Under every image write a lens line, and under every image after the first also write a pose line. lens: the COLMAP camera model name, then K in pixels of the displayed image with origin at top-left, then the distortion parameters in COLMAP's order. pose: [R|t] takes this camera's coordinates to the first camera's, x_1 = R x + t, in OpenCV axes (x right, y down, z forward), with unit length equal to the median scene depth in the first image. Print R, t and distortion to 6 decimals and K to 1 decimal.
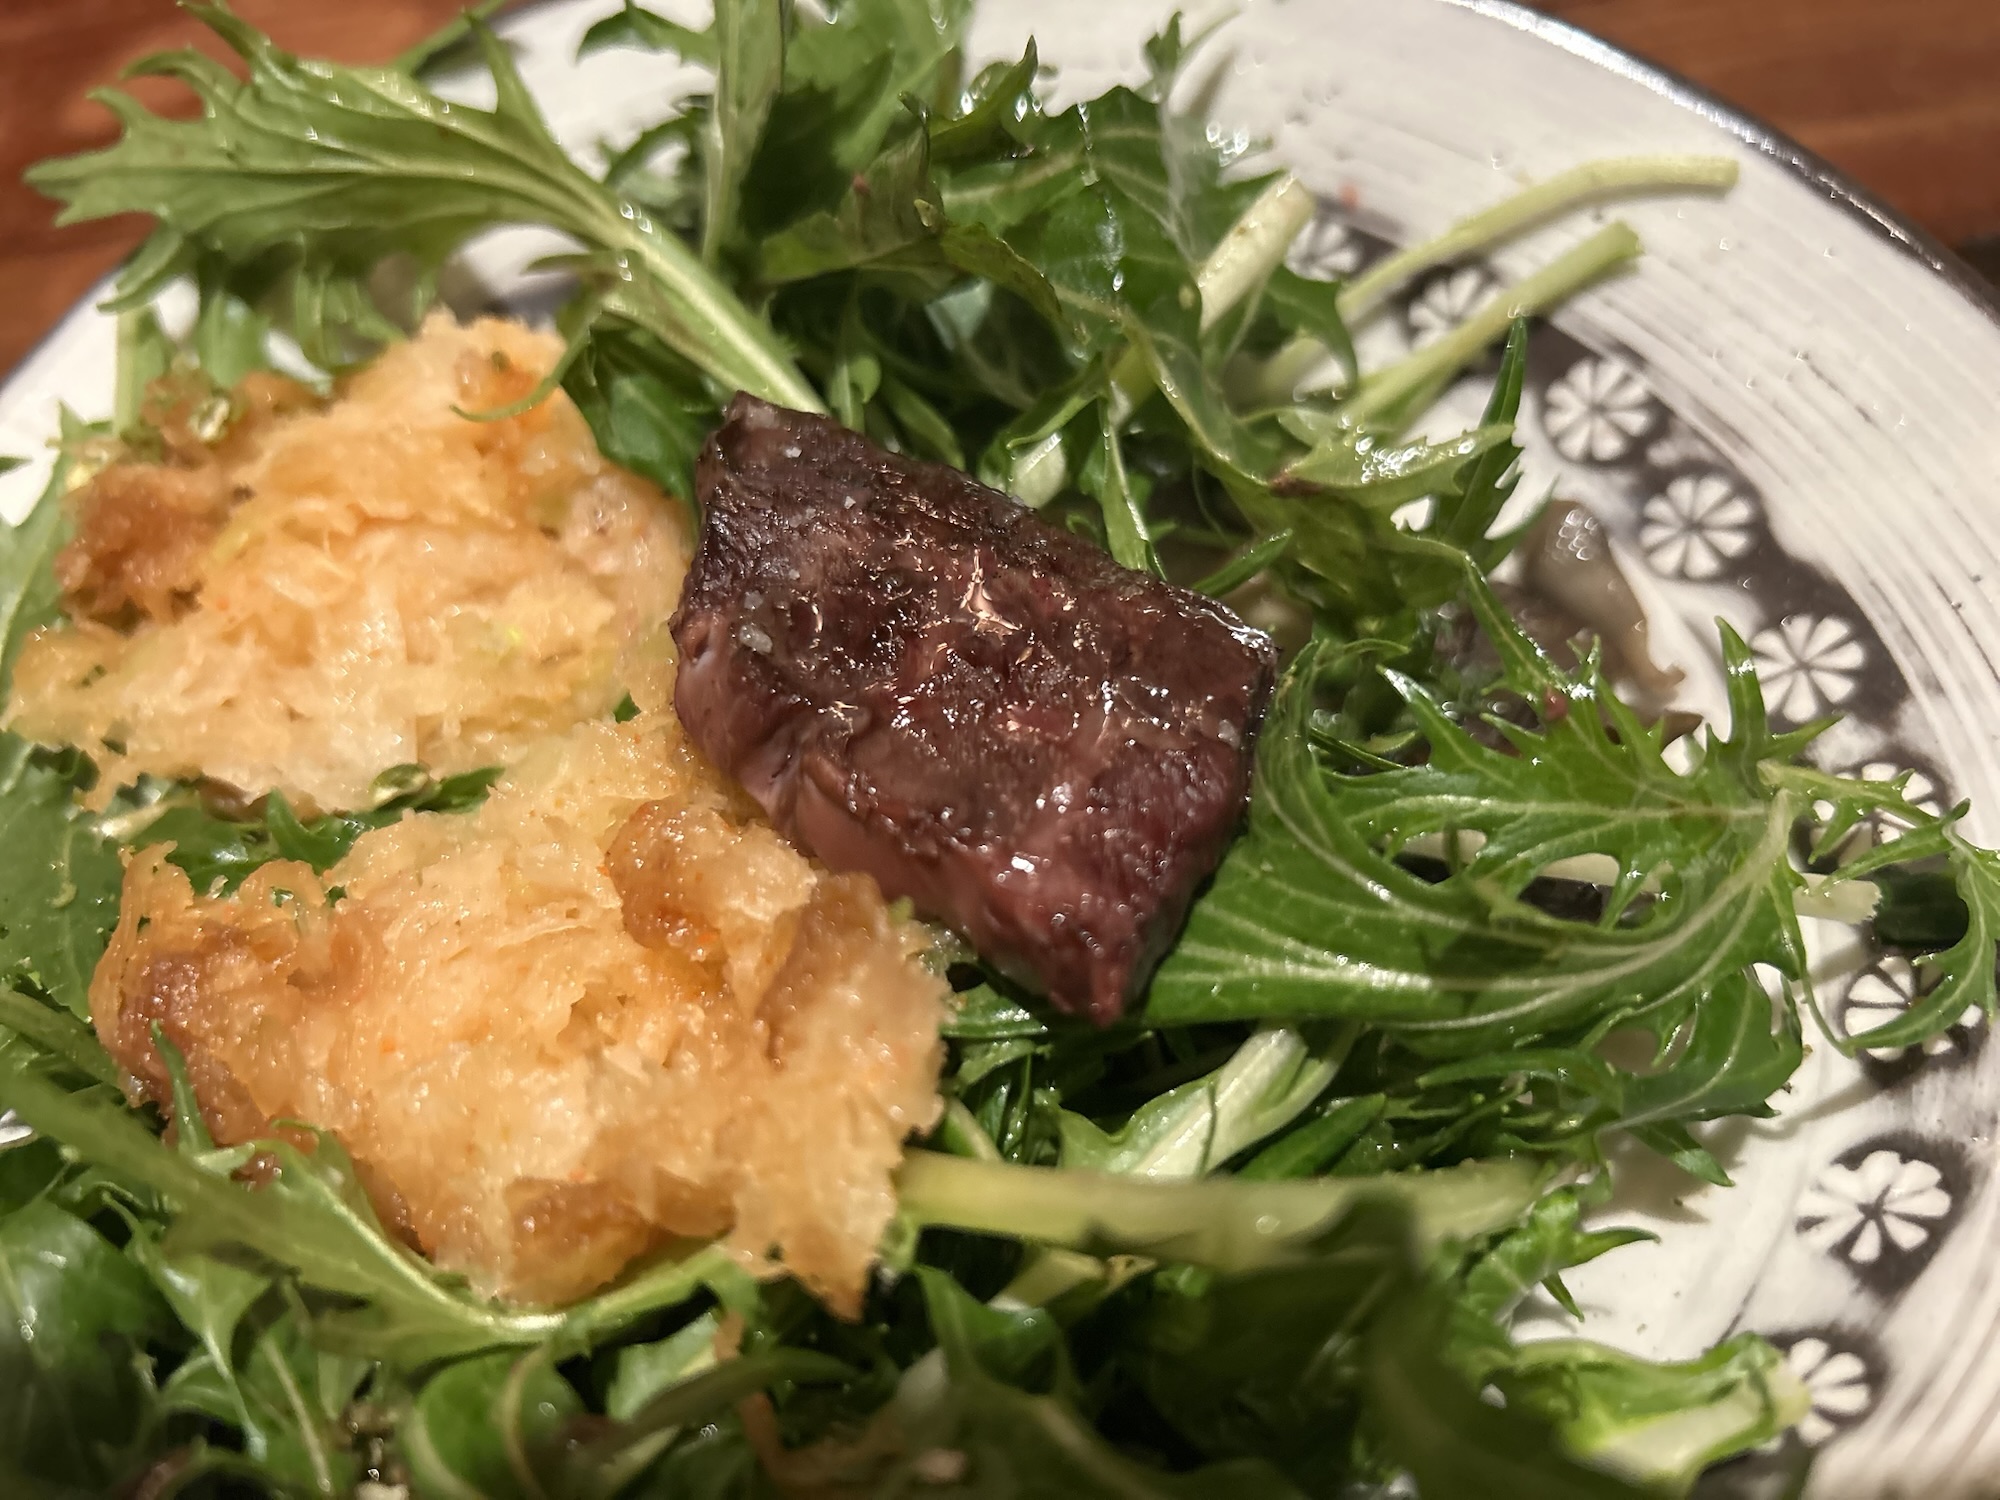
lens RADIAL K [[1528.2, 0, 1000.0], [0, 1528.2, 750.0], [0, 0, 1]] dist [-0.008636, -0.006741]
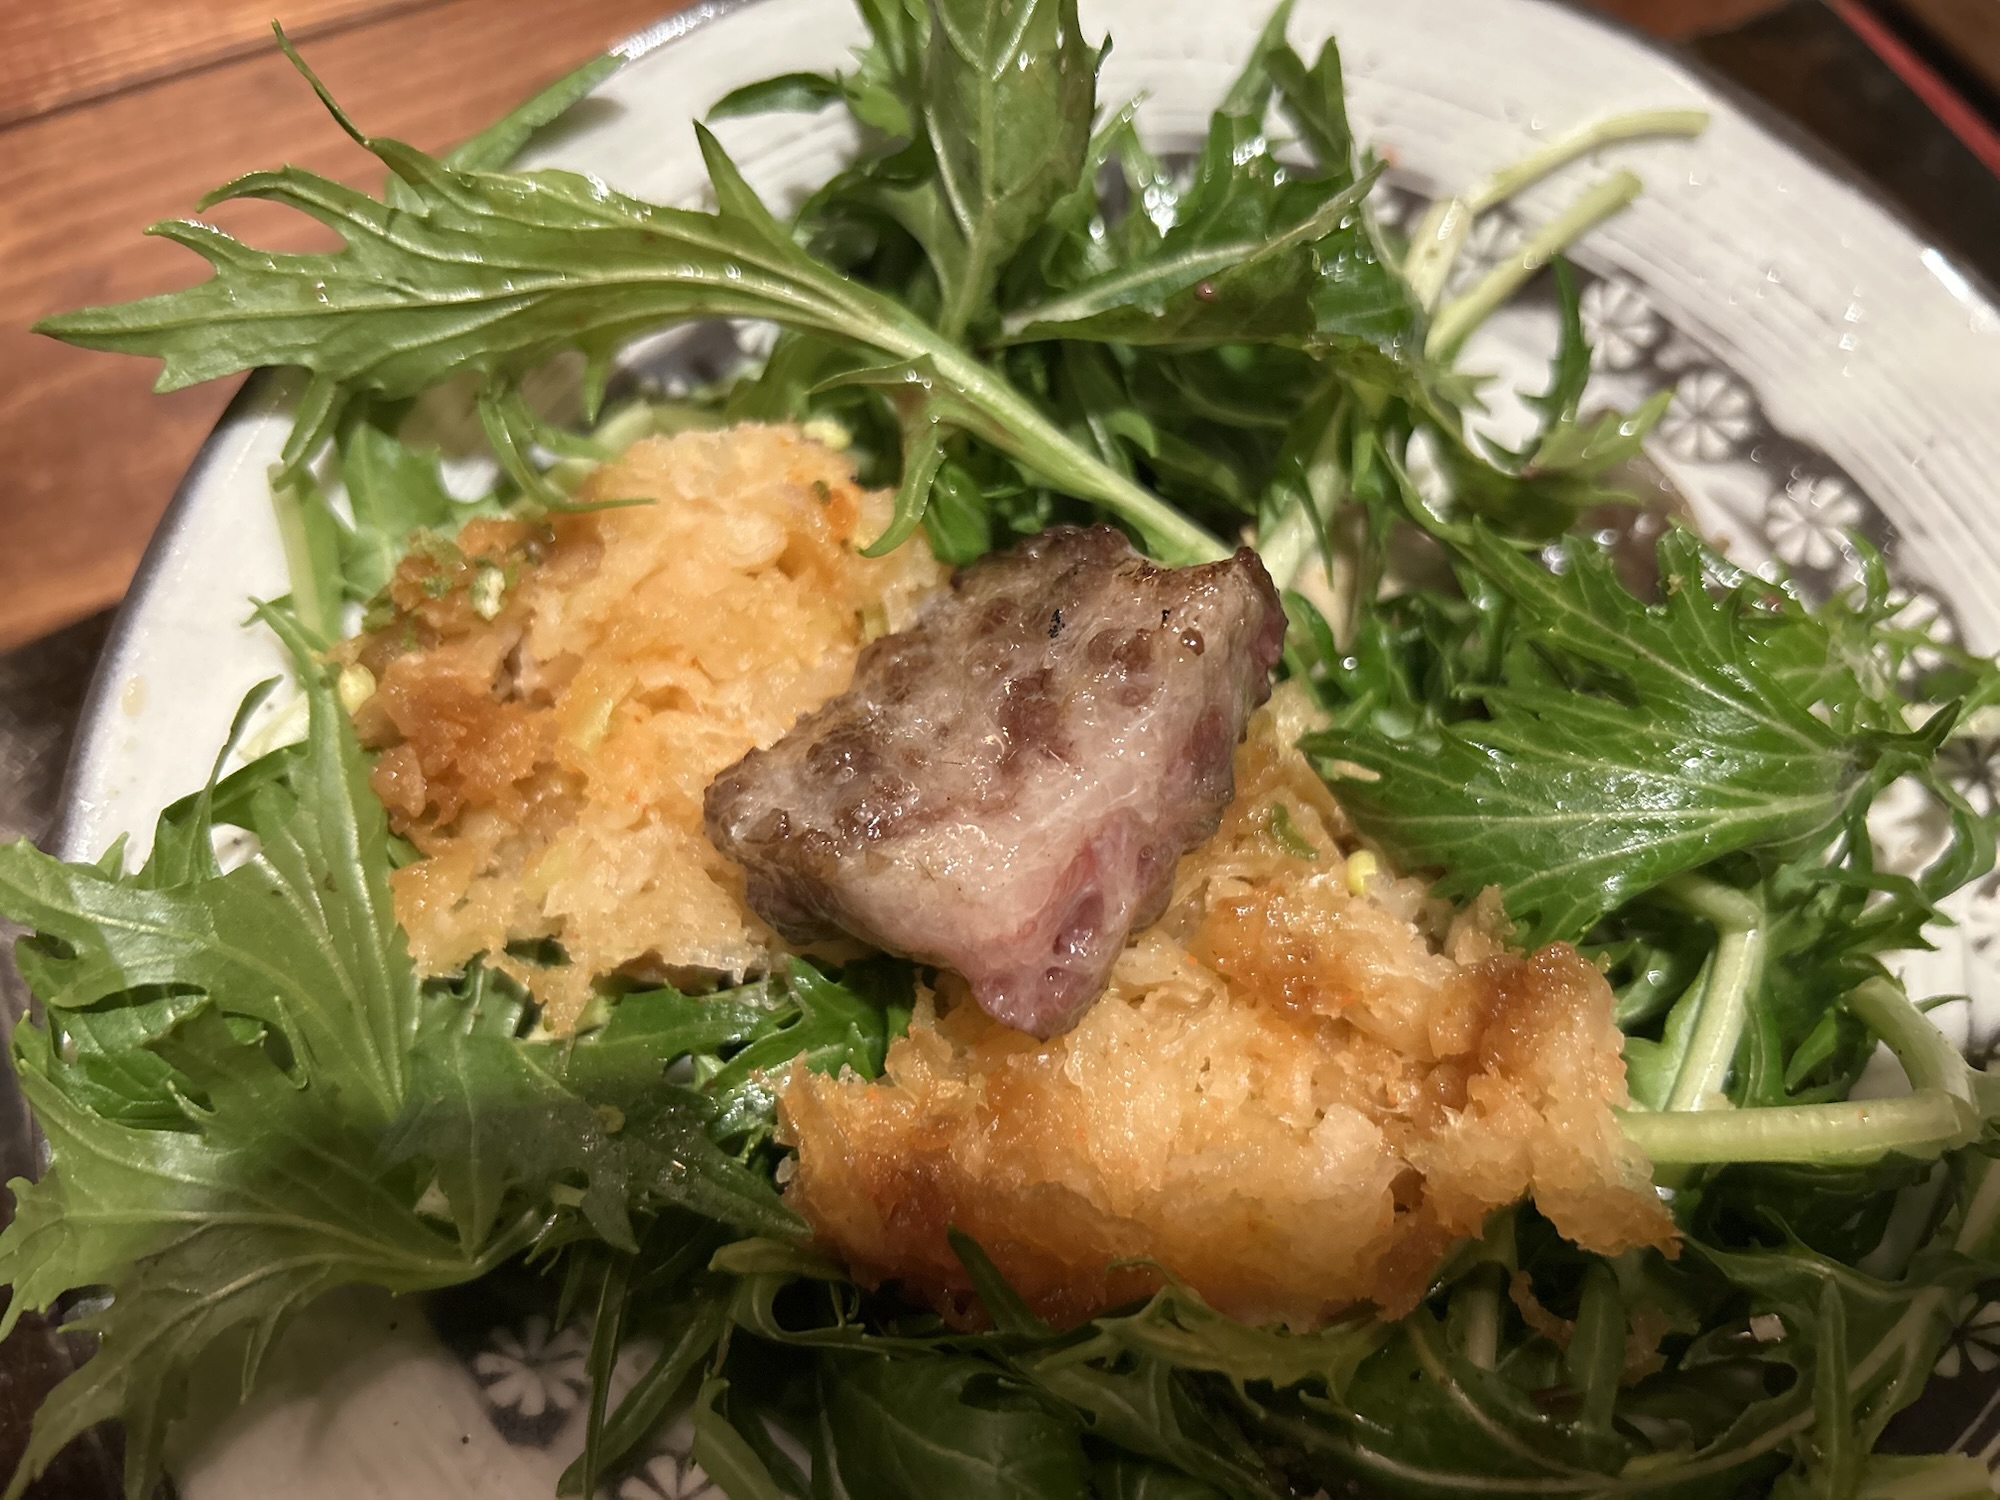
lens RADIAL K [[1528.2, 0, 1000.0], [0, 1528.2, 750.0], [0, 0, 1]] dist [-0.008636, -0.006741]
pose [[0.911657, -0.255205, 0.322107, -0.551419], [0.189802, 0.956677, 0.220780, -0.268803], [-0.364496, -0.140140, 0.920599, 0.006555]]
